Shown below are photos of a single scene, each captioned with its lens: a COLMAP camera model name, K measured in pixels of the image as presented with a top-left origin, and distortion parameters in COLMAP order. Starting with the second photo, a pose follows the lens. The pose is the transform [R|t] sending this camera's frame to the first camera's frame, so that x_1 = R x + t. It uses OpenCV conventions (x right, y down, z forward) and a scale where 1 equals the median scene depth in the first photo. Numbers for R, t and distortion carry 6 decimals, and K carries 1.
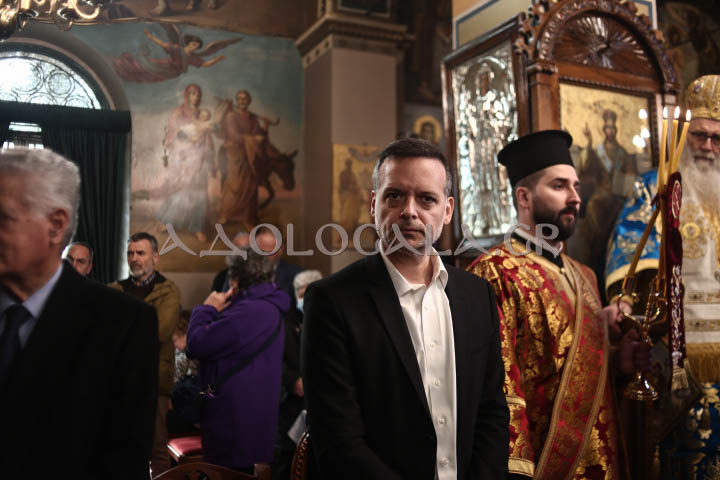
lens RADIAL K [[706.6, 0, 372.3], [0, 706.6, 238.4], [0, 0, 1]] dist [-0.137676, 0.071107]
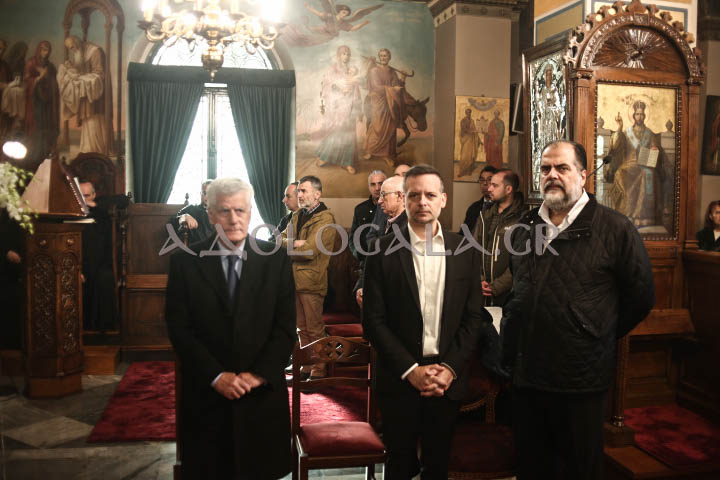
lens RADIAL K [[706.6, 0, 372.3], [0, 706.6, 238.4], [0, 0, 1]] dist [-0.137676, 0.071107]
pose [[0.974958, 0.034247, -0.219734, 0.077216], [-0.002997, 0.990005, 0.141004, -0.059634], [0.222367, -0.136814, 0.965316, -0.234445]]
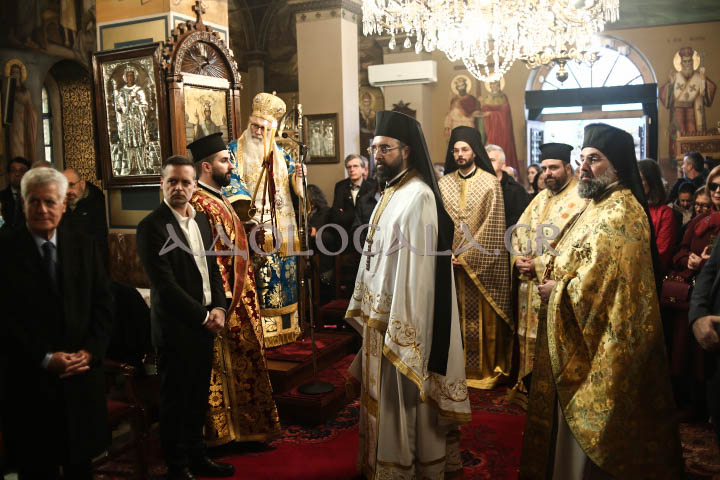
lens RADIAL K [[706.6, 0, 372.3], [0, 706.6, 238.4], [0, 0, 1]] dist [-0.137676, 0.071107]
pose [[0.746191, -0.085665, 0.660197, -0.280558], [-0.016604, 0.988983, 0.147093, -0.059823], [-0.665525, -0.120722, 0.736548, -0.311382]]
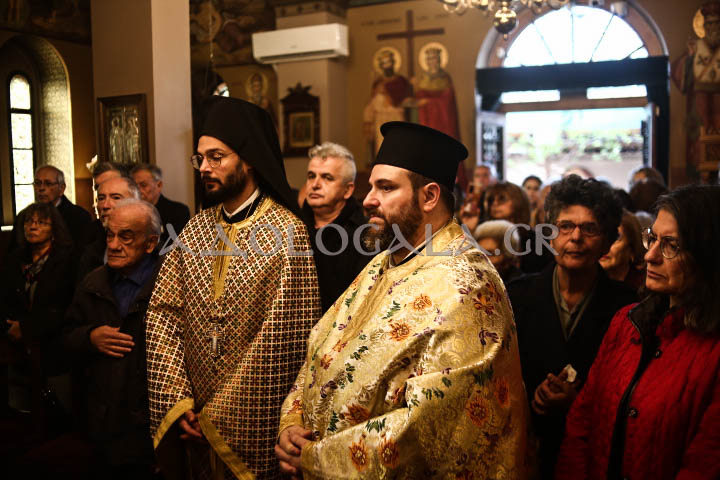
lens RADIAL K [[706.6, 0, 372.3], [0, 706.6, 238.4], [0, 0, 1]] dist [-0.137676, 0.071107]
pose [[0.748818, -0.078617, 0.658096, 0.246123], [-0.022617, 0.989331, 0.143921, -0.053325], [-0.662389, -0.122655, 0.739051, -0.040744]]
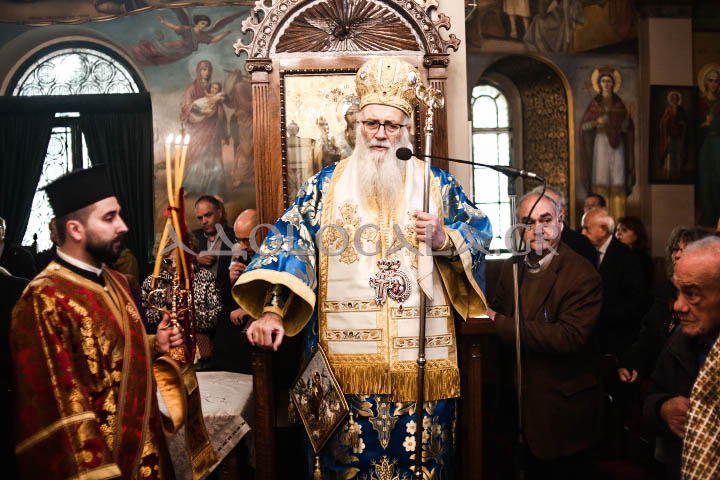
lens RADIAL K [[706.6, 0, 372.3], [0, 706.6, 238.4], [0, 0, 1]] dist [-0.137676, 0.071107]
pose [[0.933105, -0.006219, -0.359551, 0.388035], [0.049001, 0.992723, 0.109998, -0.051902], [0.356250, -0.120258, 0.926620, 0.048608]]
